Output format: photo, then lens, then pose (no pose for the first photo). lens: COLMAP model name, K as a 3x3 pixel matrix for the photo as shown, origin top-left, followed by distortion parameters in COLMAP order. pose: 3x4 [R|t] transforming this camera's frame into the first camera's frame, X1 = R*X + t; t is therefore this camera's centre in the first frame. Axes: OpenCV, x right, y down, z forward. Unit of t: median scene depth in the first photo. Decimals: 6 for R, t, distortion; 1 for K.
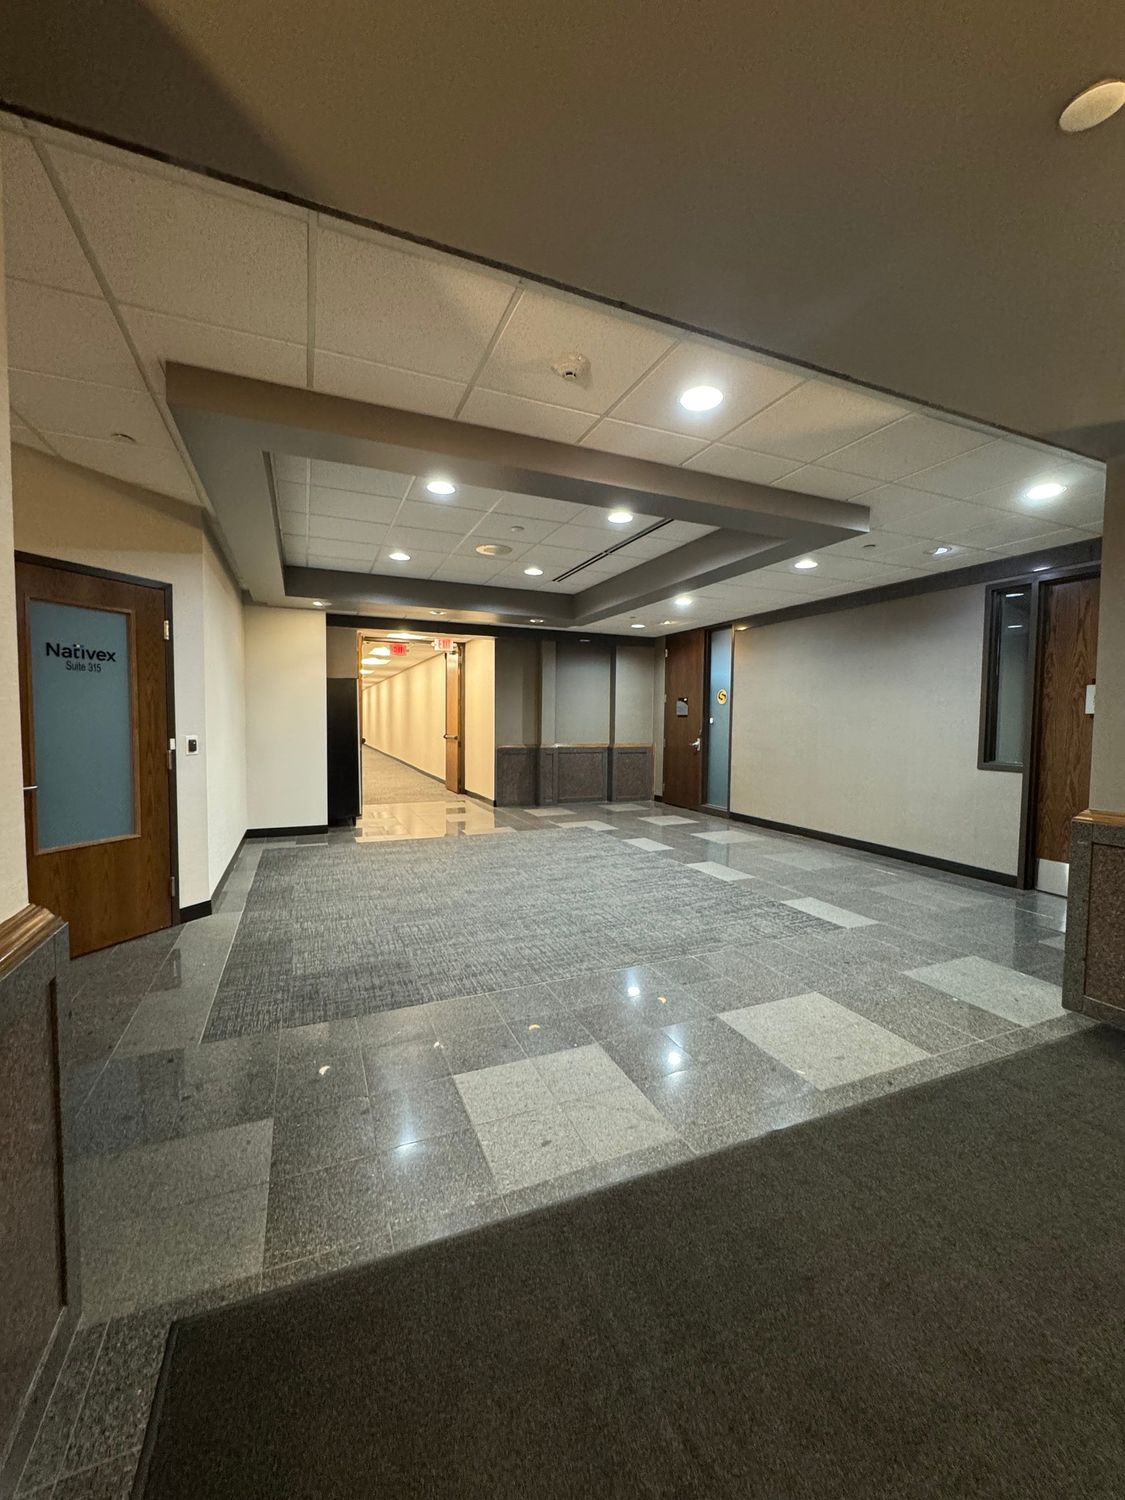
lens RADIAL K [[596.5, 0, 568.0], [0, 596.5, 753.3], [0, 0, 1]] dist [0.004028, 0.000439]
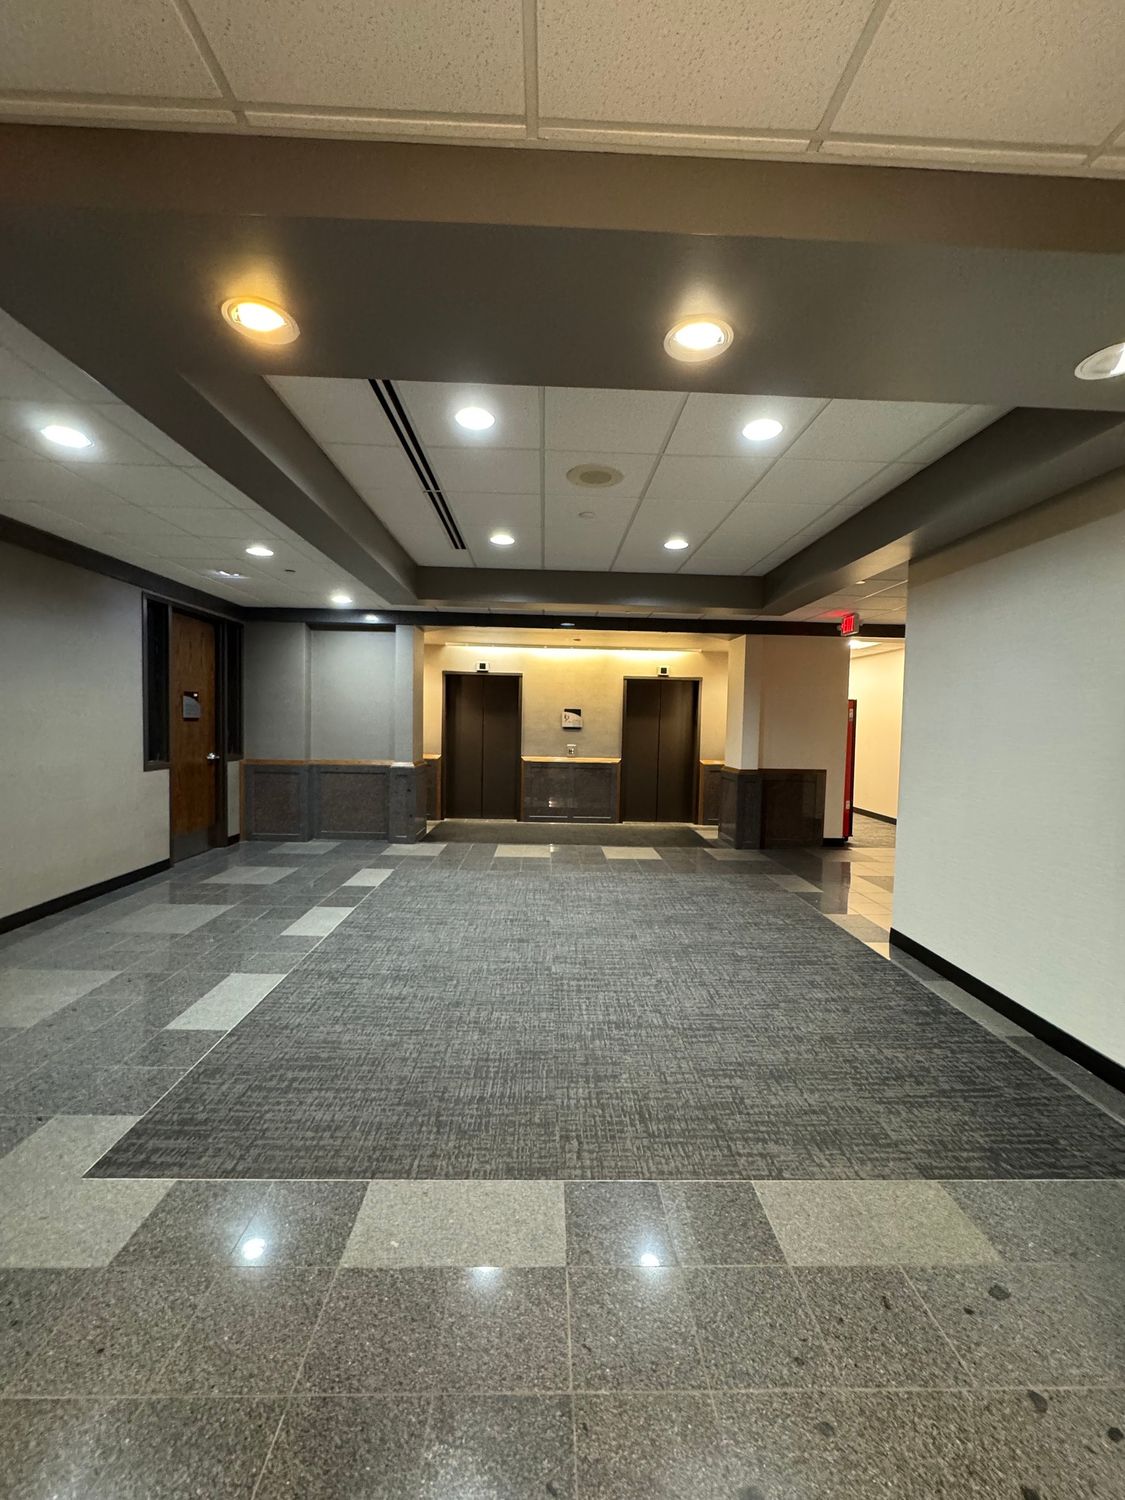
lens RADIAL K [[596.5, 0, 566.6], [0, 596.5, 745.1], [0, 0, 1]] dist [0.004028, 0.000439]
pose [[-0.928060, -0.045898, 0.369592, -0.393185], [-0.010953, 0.995311, 0.096101, -0.136478], [-0.372270, 0.085139, -0.924211, 1.854994]]
